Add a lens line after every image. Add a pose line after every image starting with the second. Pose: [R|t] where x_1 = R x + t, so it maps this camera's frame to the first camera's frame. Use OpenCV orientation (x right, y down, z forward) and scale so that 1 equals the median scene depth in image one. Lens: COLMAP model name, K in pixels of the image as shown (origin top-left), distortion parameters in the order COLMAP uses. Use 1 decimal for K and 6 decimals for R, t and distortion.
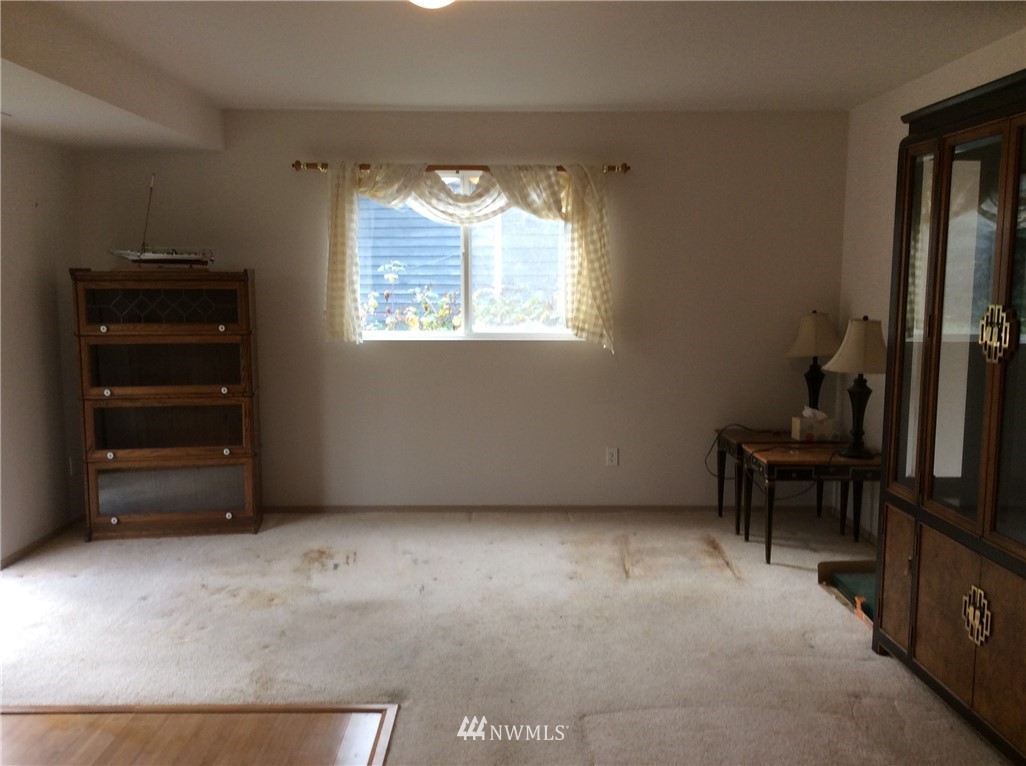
lens RADIAL K [[926.9, 0, 509.7], [0, 926.9, 385.9], [0, 0, 1]] dist [0.131056, -0.225961]
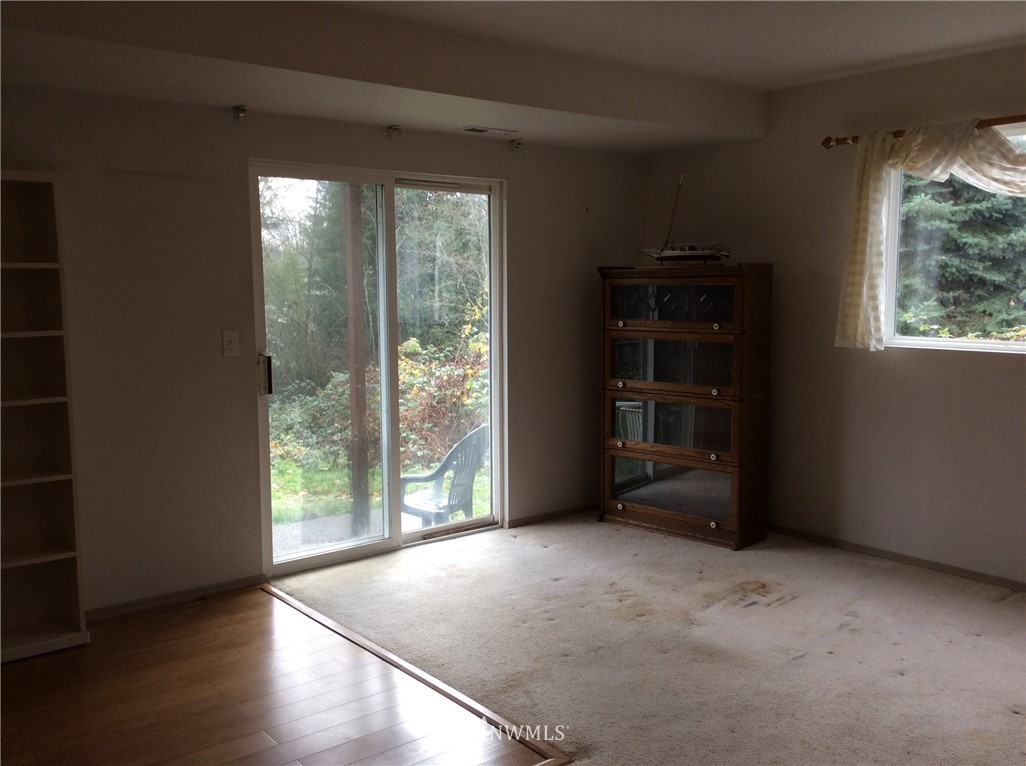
lens RADIAL K [[926.9, 0, 509.7], [0, 926.9, 385.9], [0, 0, 1]] dist [0.131056, -0.225961]
pose [[0.631778, 0.082491, -0.770747, 0.295072], [-0.090289, 0.995384, 0.032524, -0.013736], [0.769873, 0.049042, 0.636310, 0.243886]]
